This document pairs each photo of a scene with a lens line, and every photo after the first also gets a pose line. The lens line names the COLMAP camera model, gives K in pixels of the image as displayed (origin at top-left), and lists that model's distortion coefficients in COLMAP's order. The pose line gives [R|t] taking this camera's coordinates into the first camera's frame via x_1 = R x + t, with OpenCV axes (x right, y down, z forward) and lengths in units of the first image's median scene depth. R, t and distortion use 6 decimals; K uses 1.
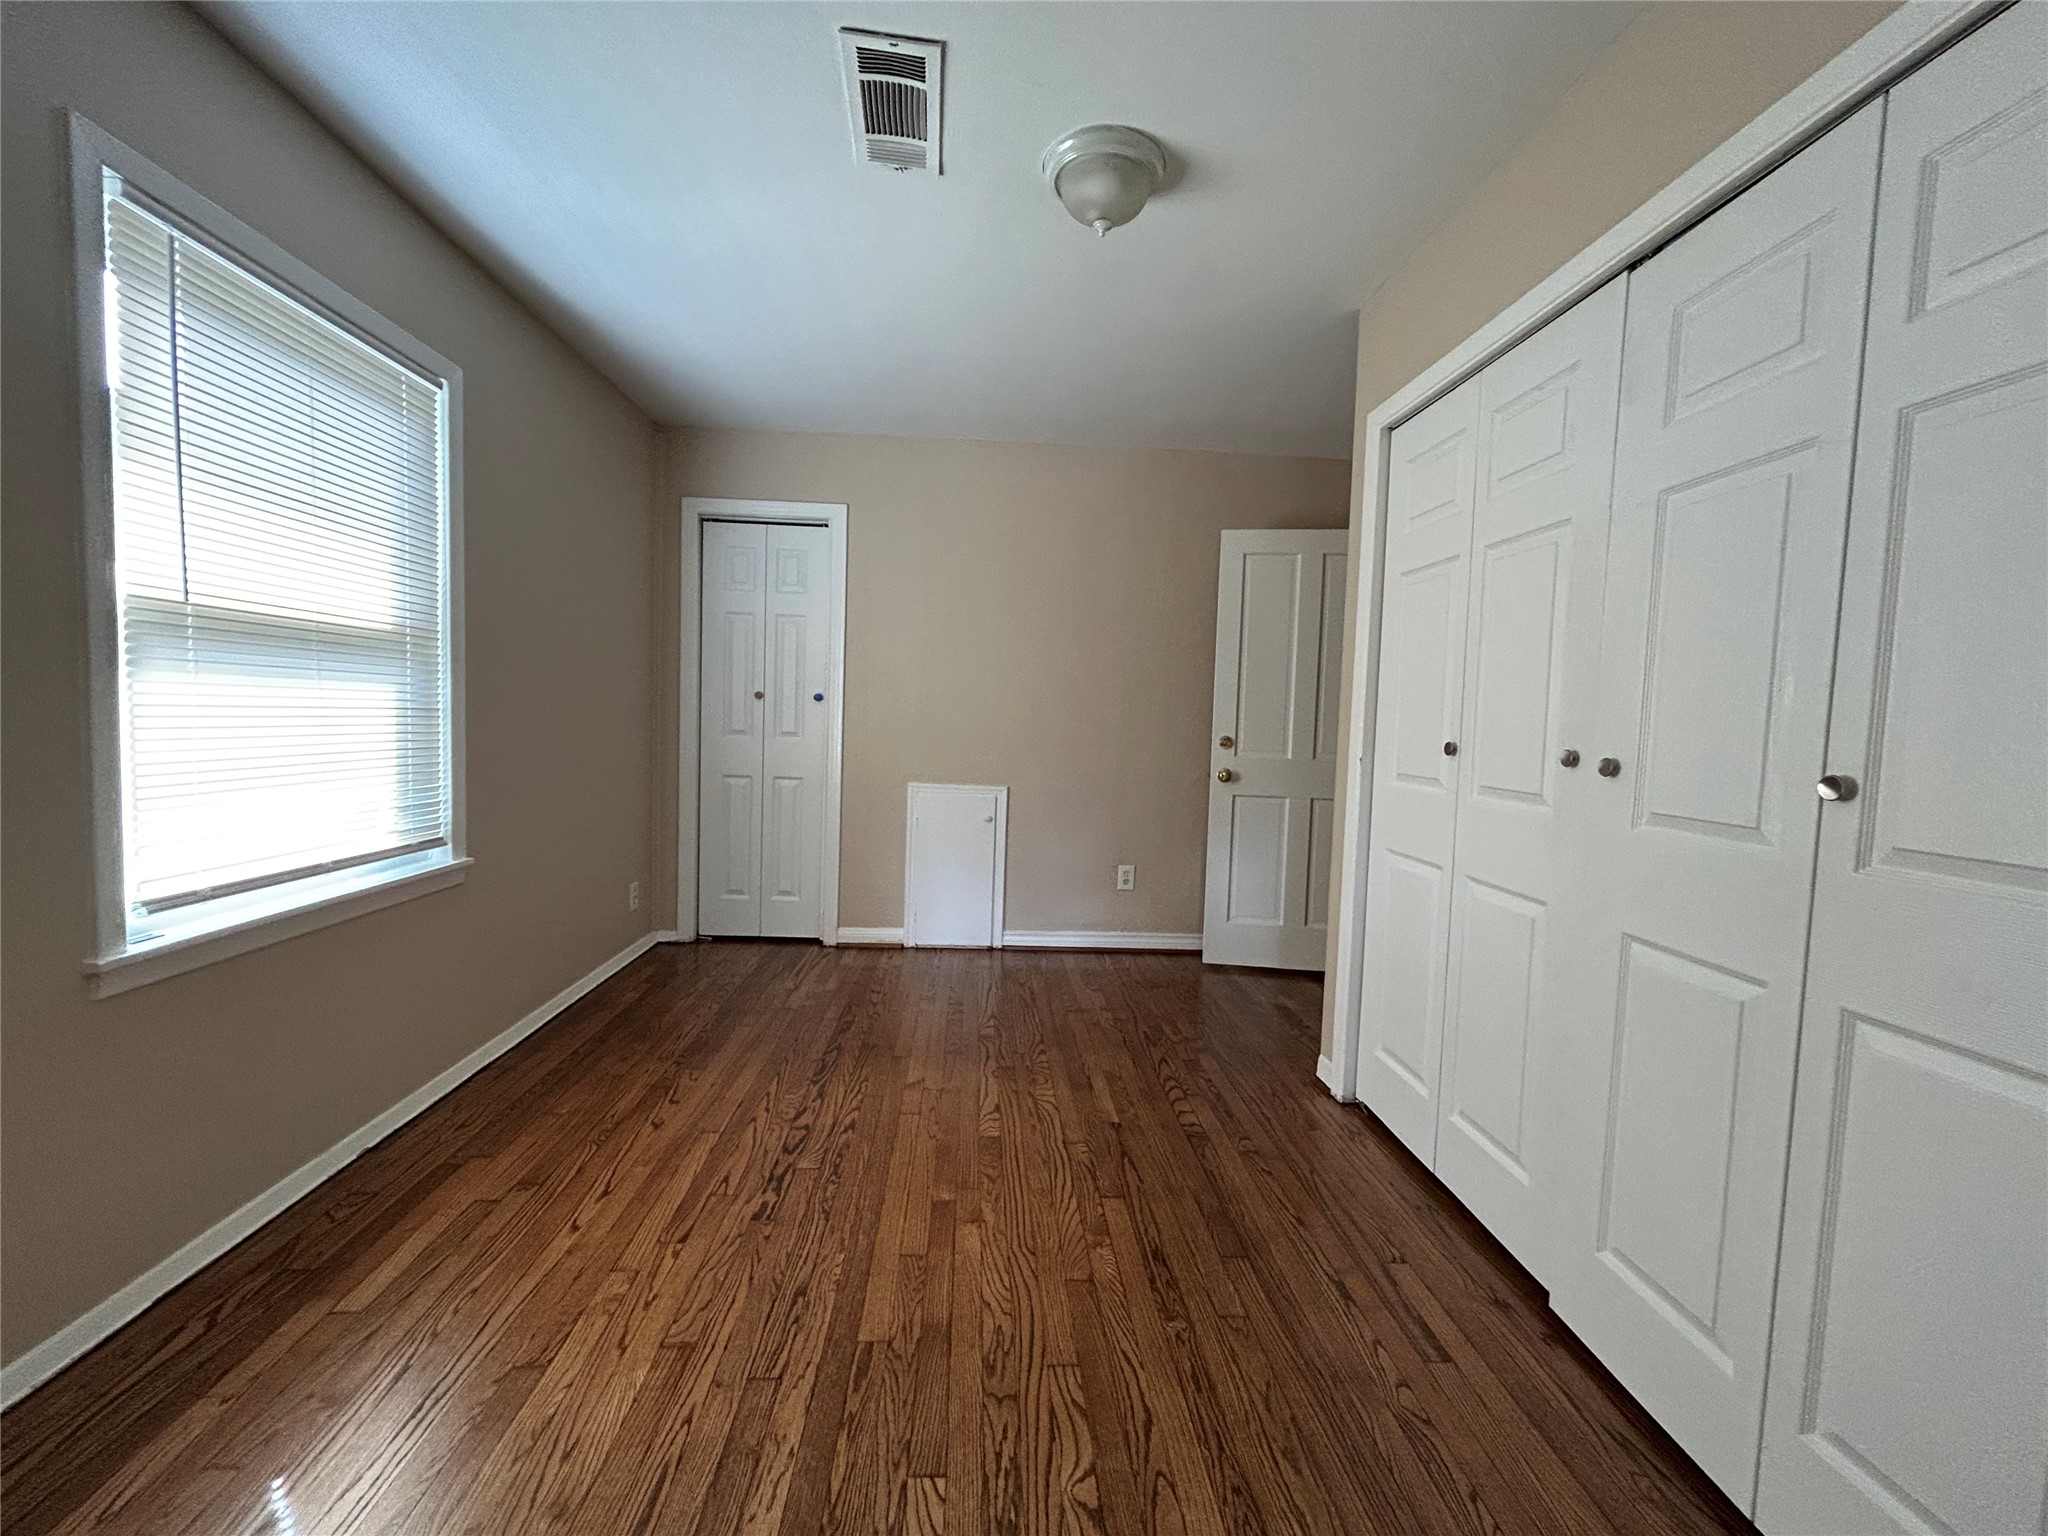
lens RADIAL K [[825.5, 0, 1024.0], [0, 825.5, 768.0], [0, 0, 1]] dist [-0.000669, 0.000342]
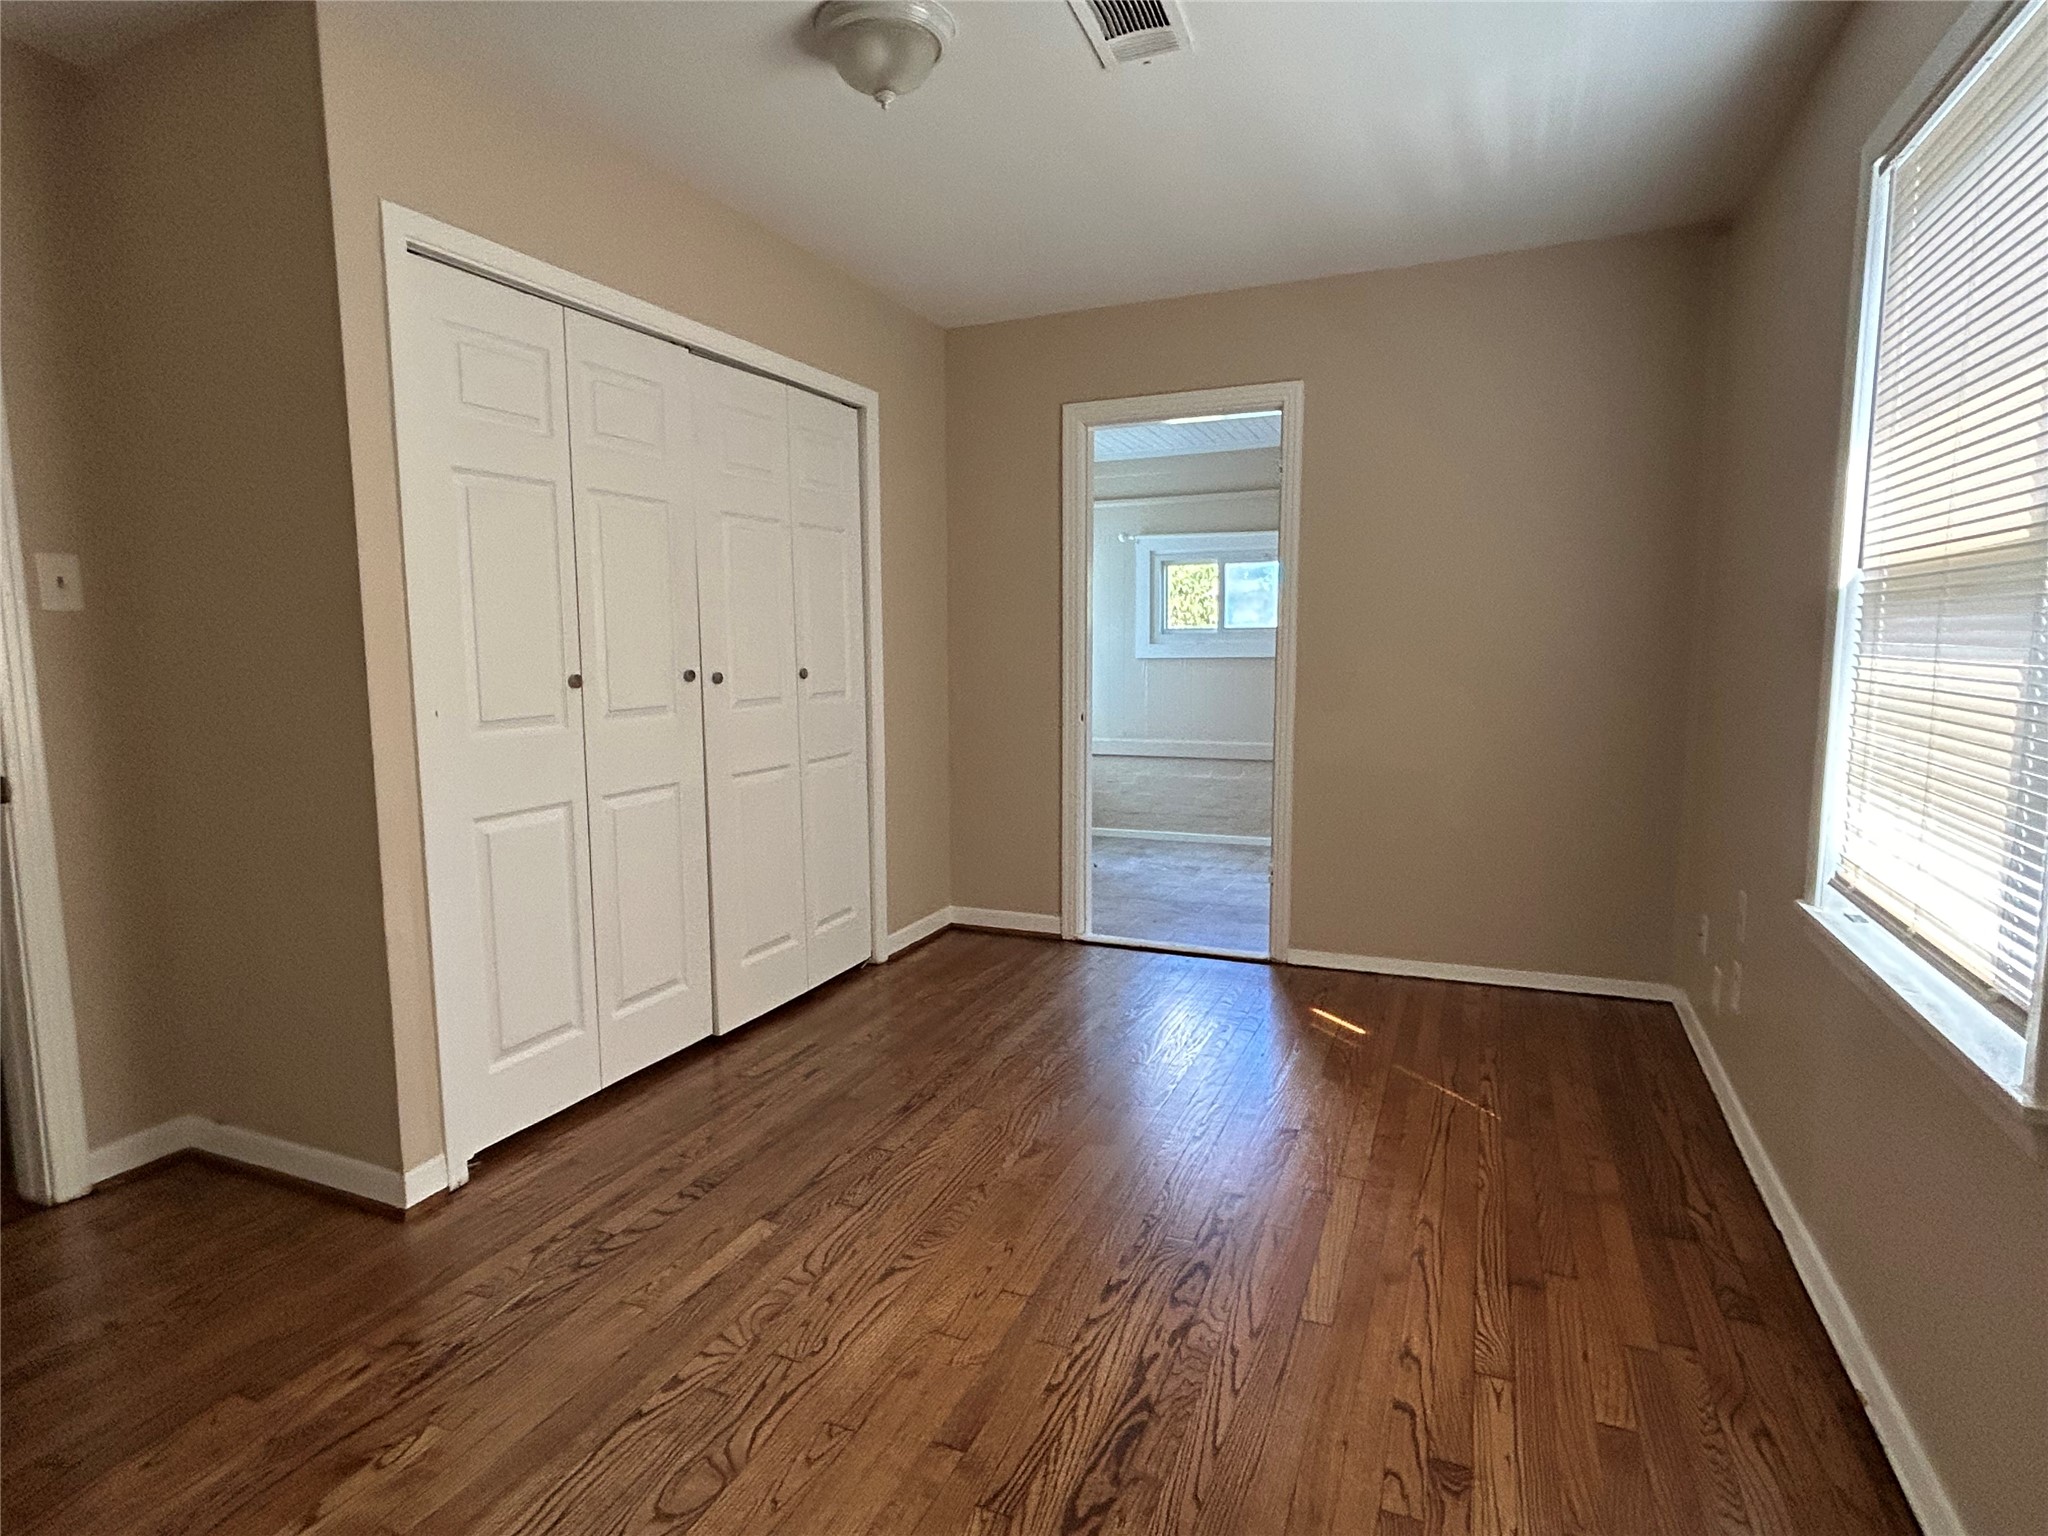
lens RADIAL K [[1084.2, 0, 1024.0], [0, 1084.2, 768.0], [0, 0, 1]] dist [-0.001009, 0.000078]
pose [[-0.896140, -0.078816, 0.436717, -0.499778], [0.006397, 0.981706, 0.190298, -0.149556], [-0.443726, 0.173327, -0.879241, 1.738274]]
